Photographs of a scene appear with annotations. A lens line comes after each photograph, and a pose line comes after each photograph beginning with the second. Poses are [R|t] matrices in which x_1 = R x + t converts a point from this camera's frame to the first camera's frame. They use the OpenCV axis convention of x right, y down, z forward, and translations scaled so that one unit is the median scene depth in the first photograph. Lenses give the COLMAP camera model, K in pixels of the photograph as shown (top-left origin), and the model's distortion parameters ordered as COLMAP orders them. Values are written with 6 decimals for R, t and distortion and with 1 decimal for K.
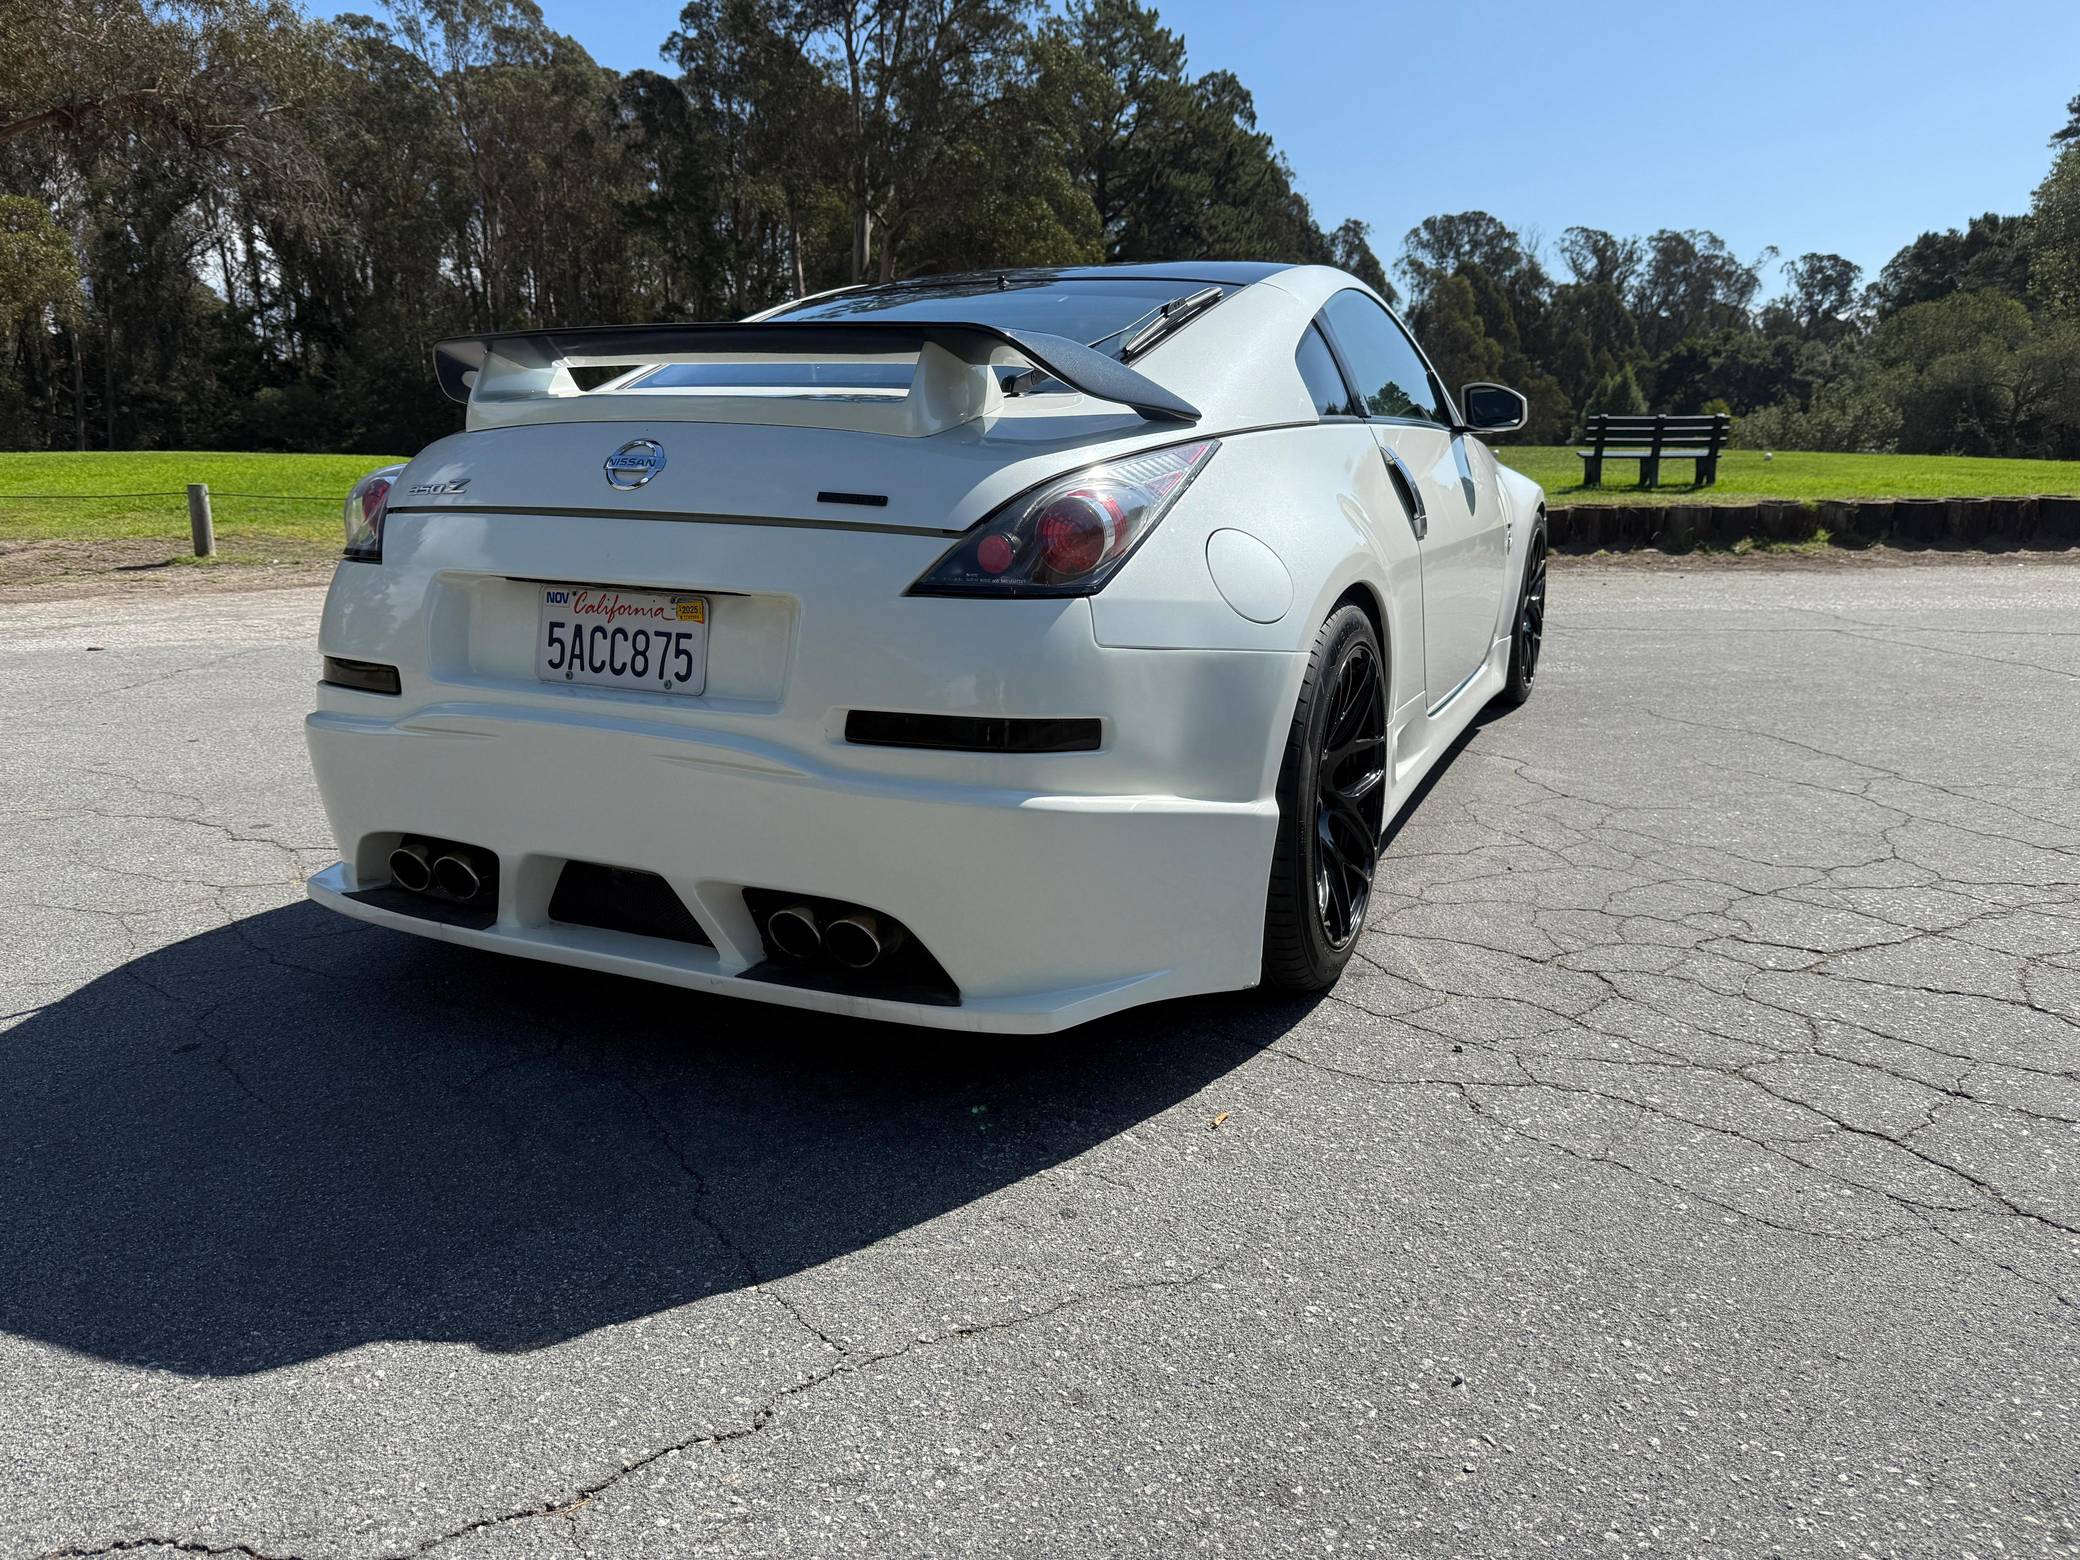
lens RADIAL K [[1525.6, 0, 1028.3], [0, 1525.6, 766.0], [0, 0, 1]] dist [0.011303, -0.020493]
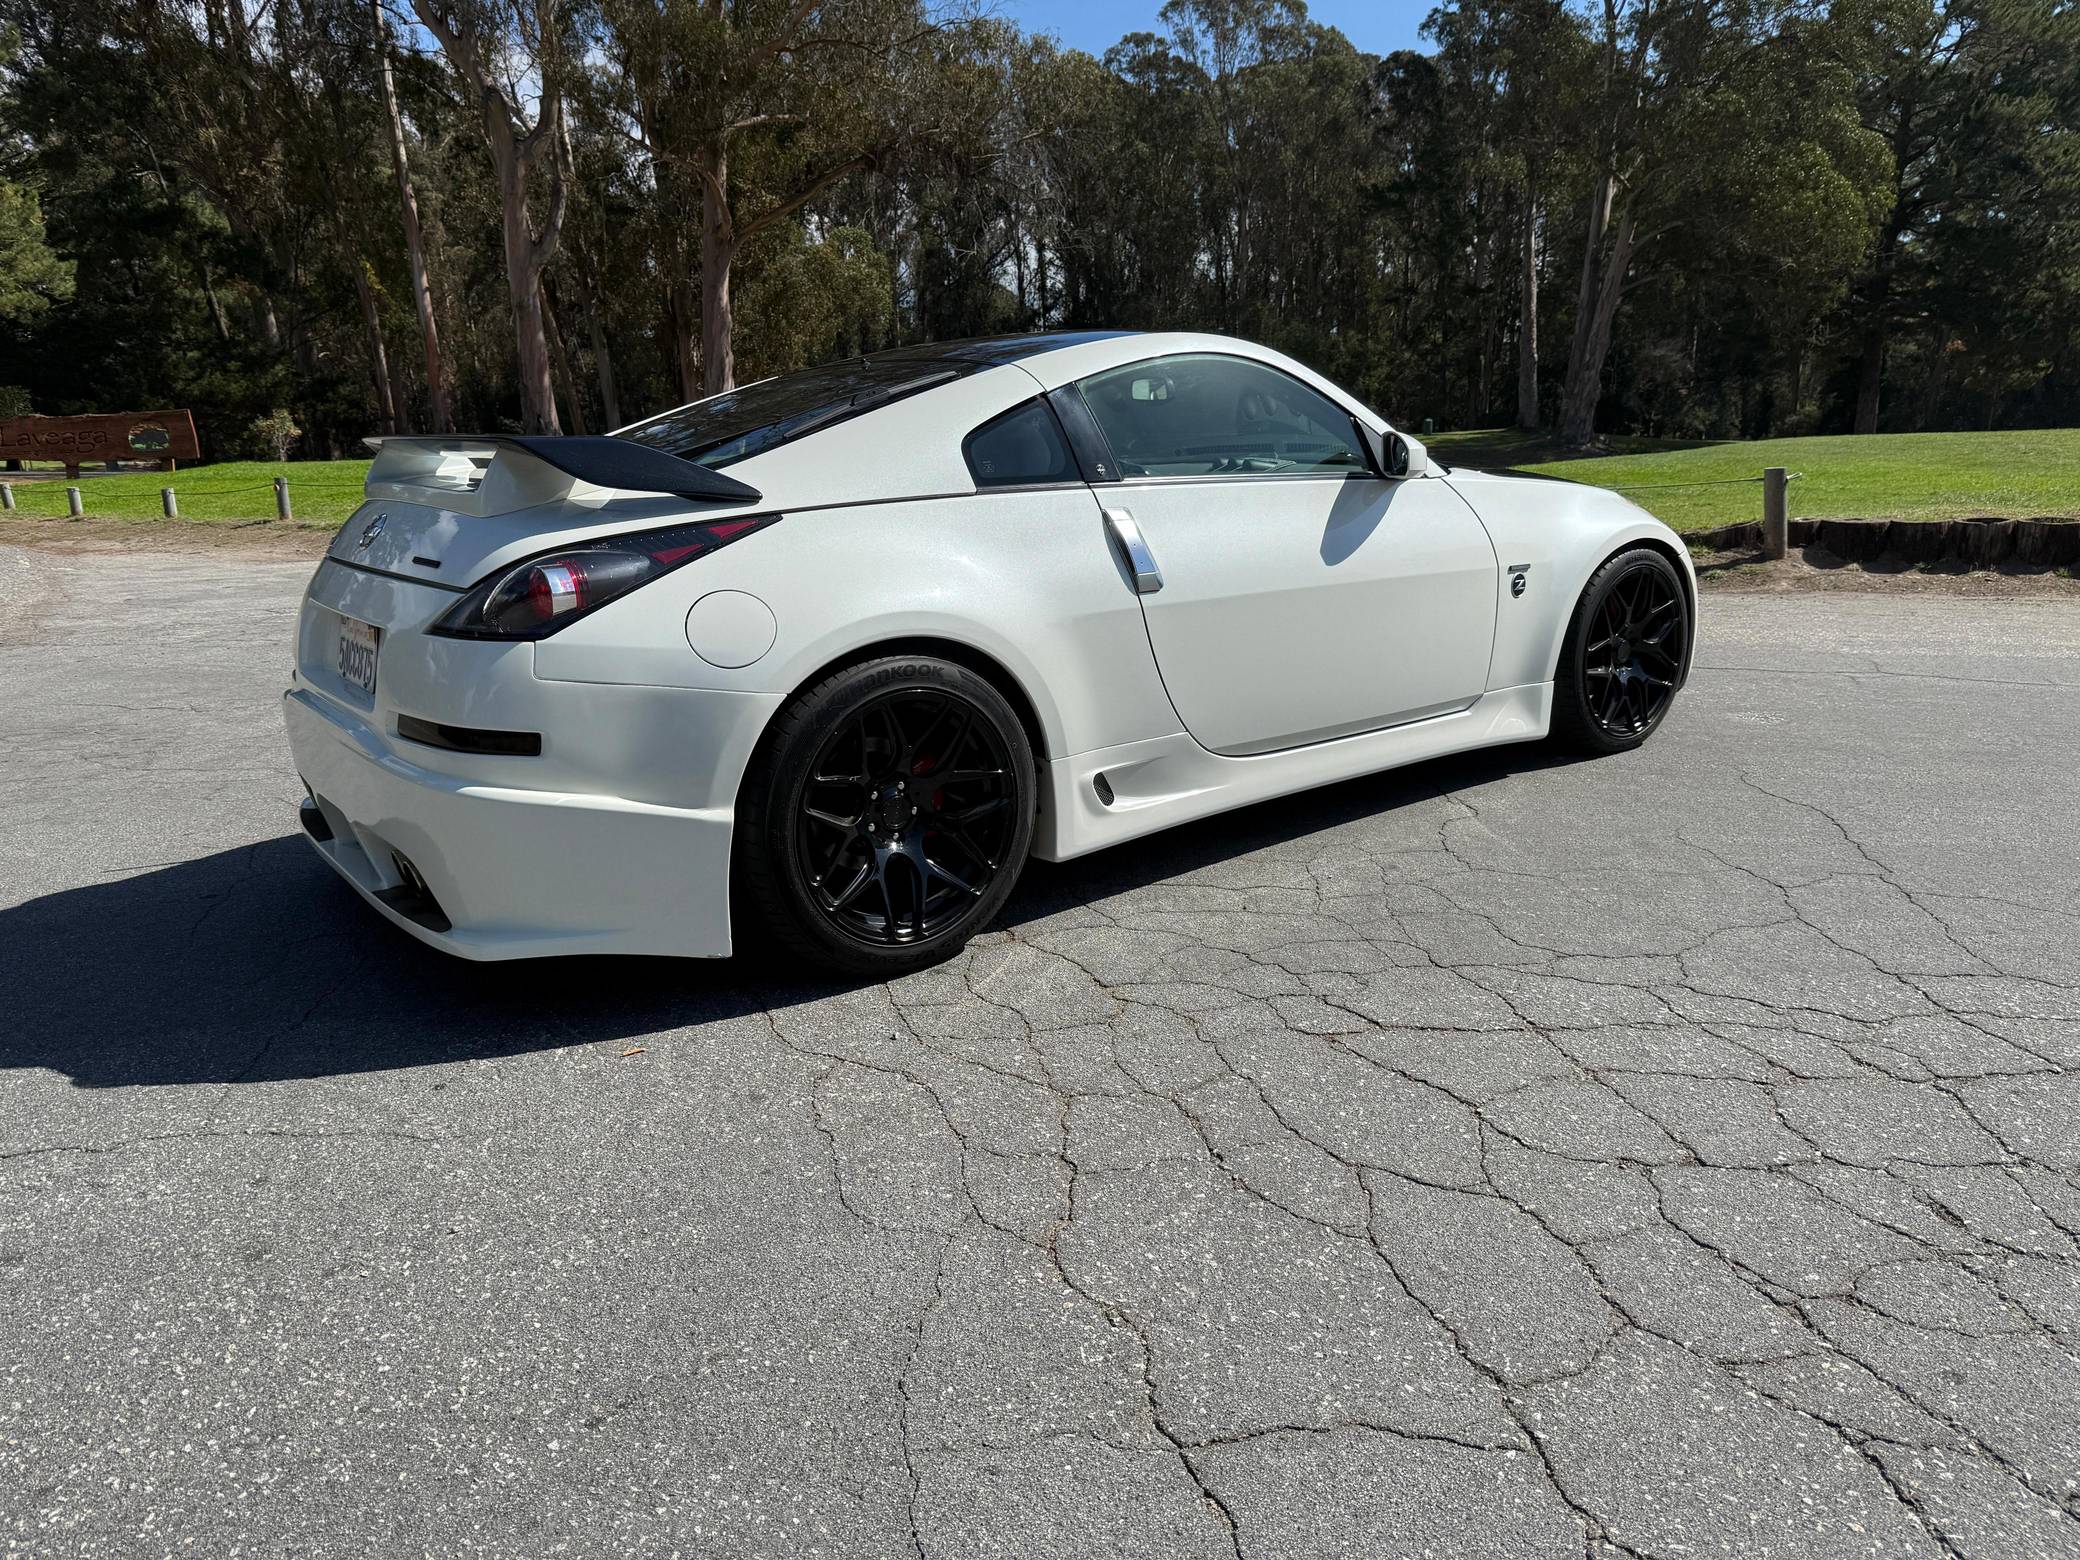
lens RADIAL K [[1525.6, 0, 1028.3], [0, 1525.6, 766.0], [0, 0, 1]] dist [0.011303, -0.020493]
pose [[0.883572, 0.088873, -0.459785, 0.036610], [-0.082118, 0.996018, 0.034716, -0.002939], [0.461039, 0.007082, 0.887352, 0.000406]]
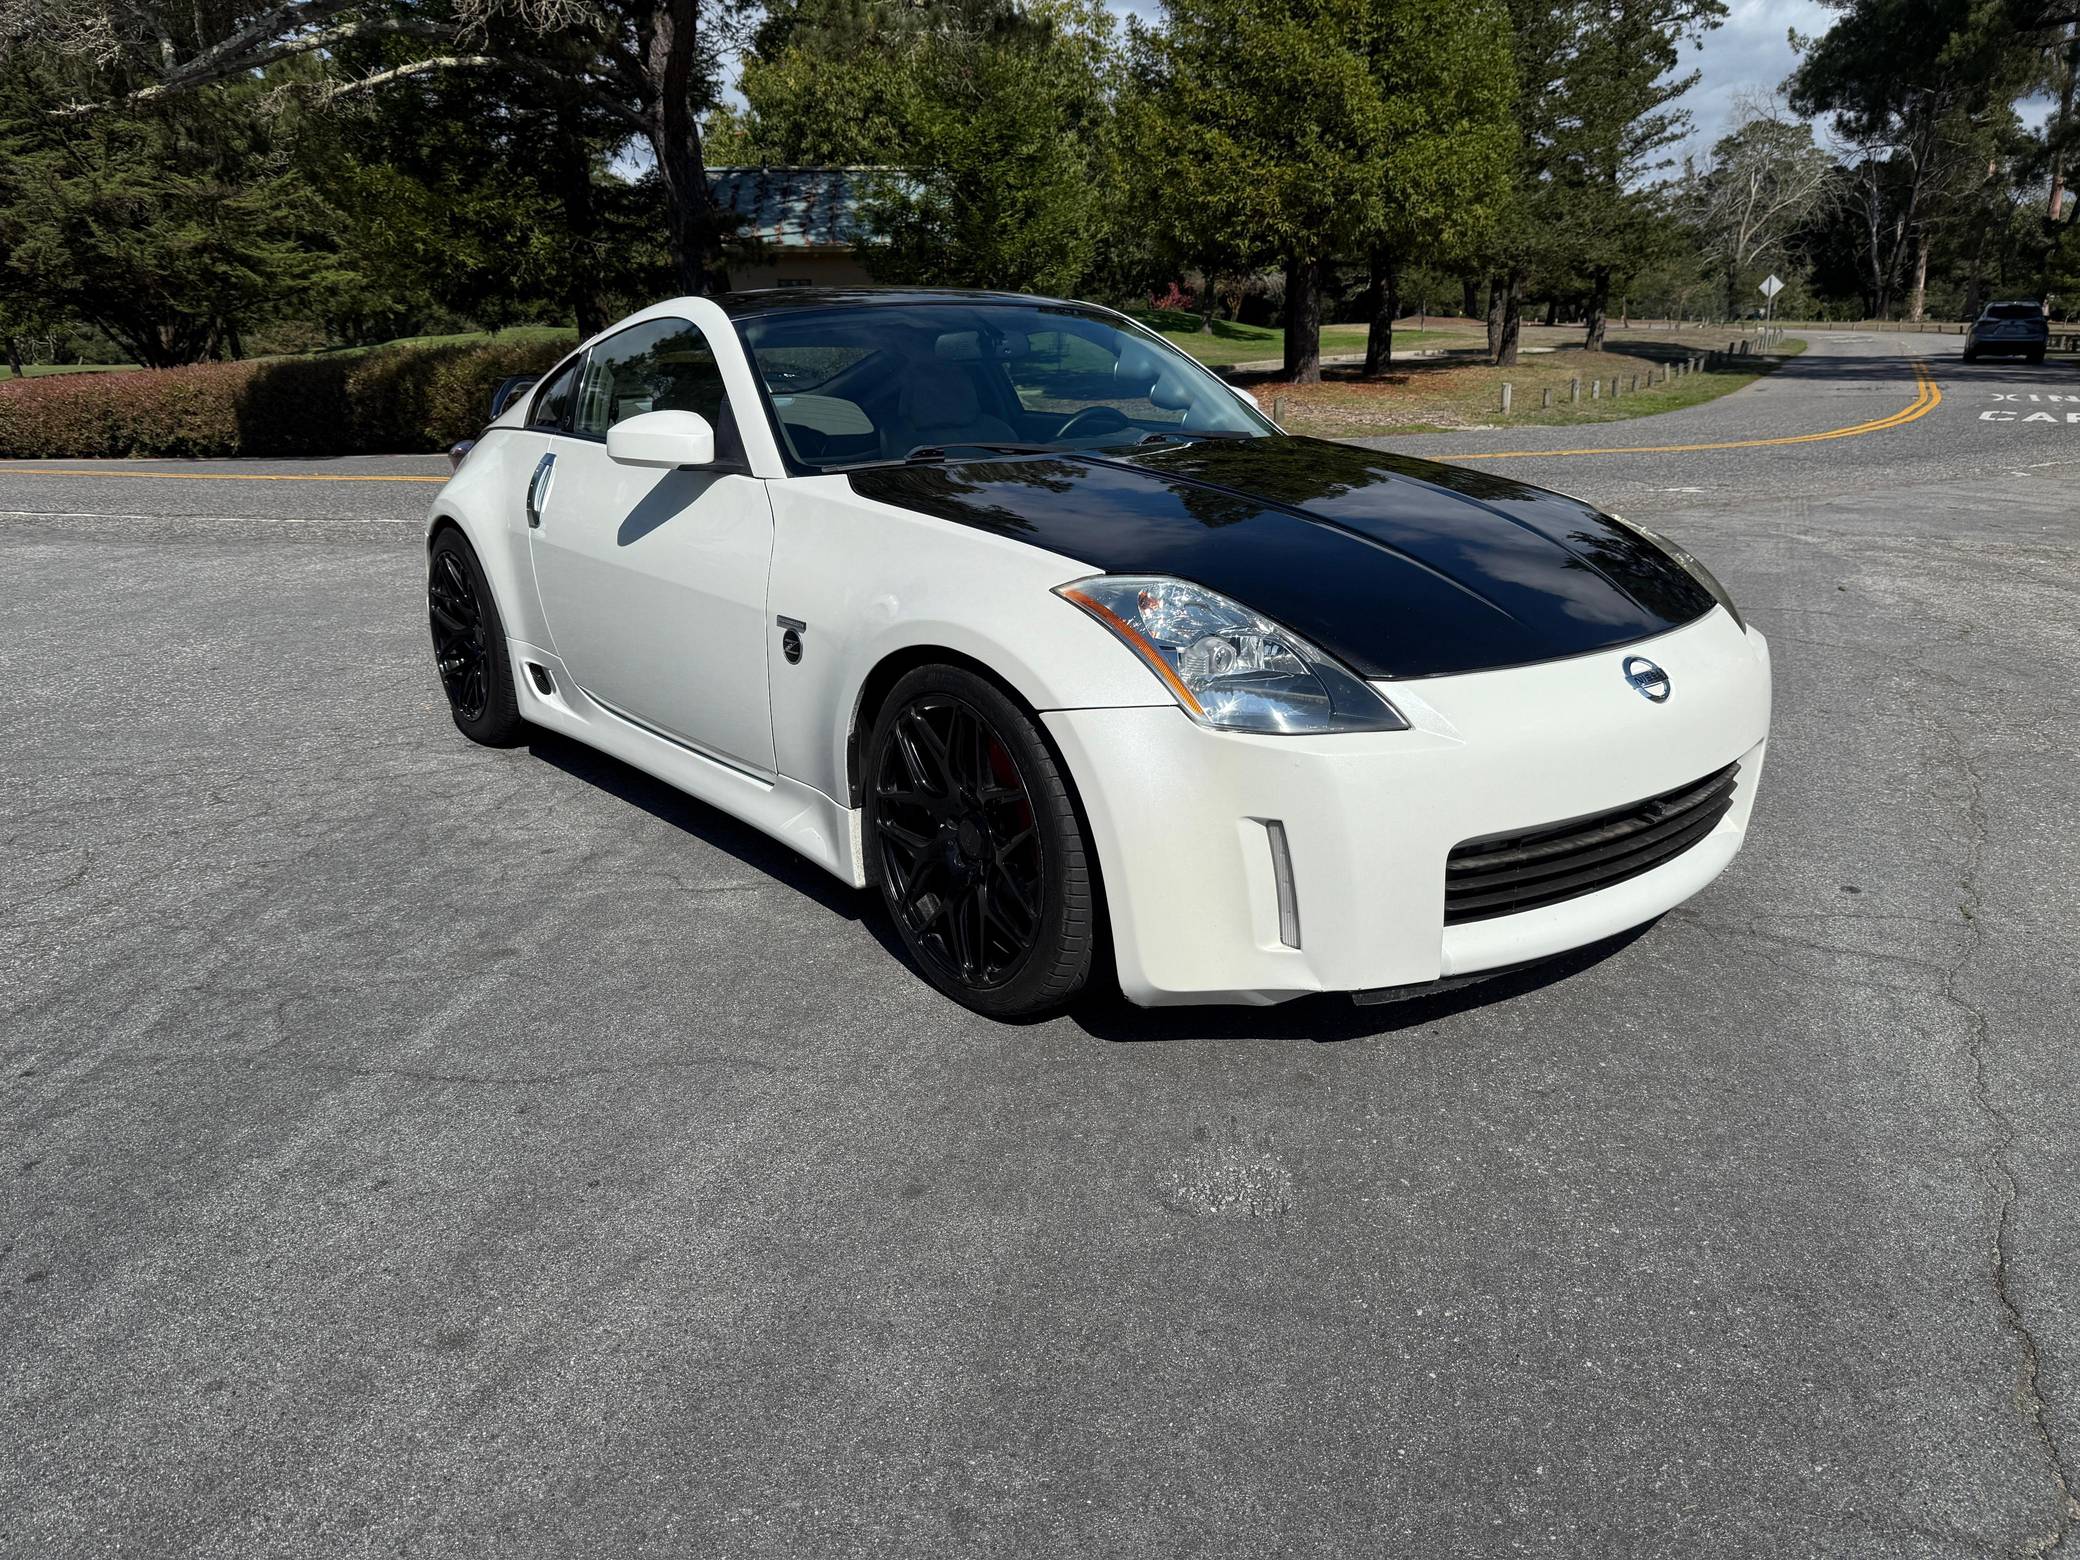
lens RADIAL K [[1525.6, 0, 1028.3], [0, 1525.6, 766.0], [0, 0, 1]] dist [0.011303, -0.020493]
pose [[-0.454644, 0.253426, -0.853859, 0.064475], [-0.189648, 0.909138, 0.370813, -0.027673], [0.870249, 0.330520, -0.365272, 0.101501]]
